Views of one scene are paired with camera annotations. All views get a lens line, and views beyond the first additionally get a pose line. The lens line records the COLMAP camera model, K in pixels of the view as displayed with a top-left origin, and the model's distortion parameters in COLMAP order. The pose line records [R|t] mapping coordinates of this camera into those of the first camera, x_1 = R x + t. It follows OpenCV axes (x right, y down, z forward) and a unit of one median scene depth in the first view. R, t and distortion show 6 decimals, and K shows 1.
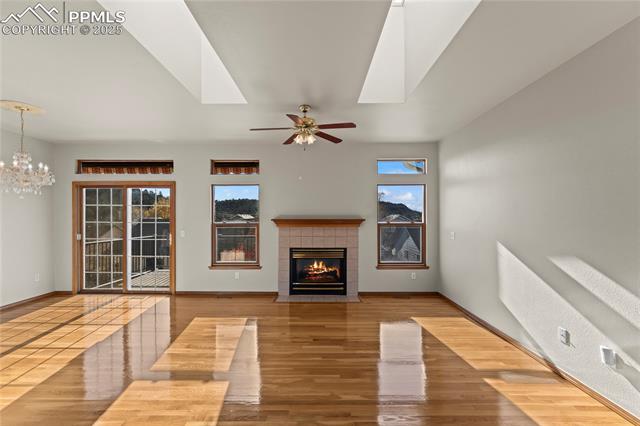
lens RADIAL K [[277.5, 0, 319.9], [0, 277.5, 216.4], [0, 0, 1]] dist [-0.003701, -0.000842]
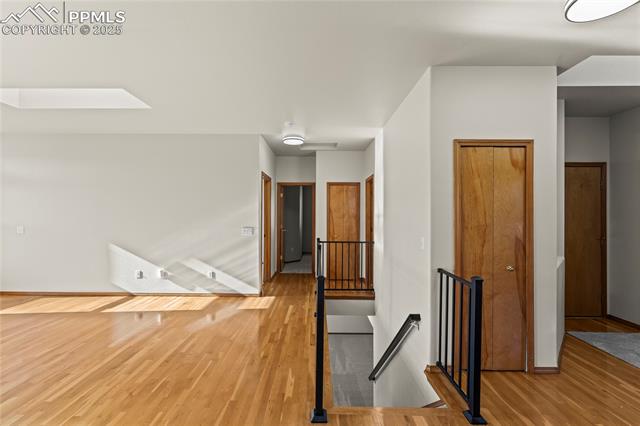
lens RADIAL K [[277.5, 0, 313.1], [0, 277.5, 212.0], [0, 0, 1]] dist [-0.003701, -0.000842]
pose [[0.013668, 0.006699, 0.999884, -0.502475], [-0.007999, 0.999946, -0.006591, 0.000583], [-0.999875, -0.007908, 0.013721, -0.114155]]
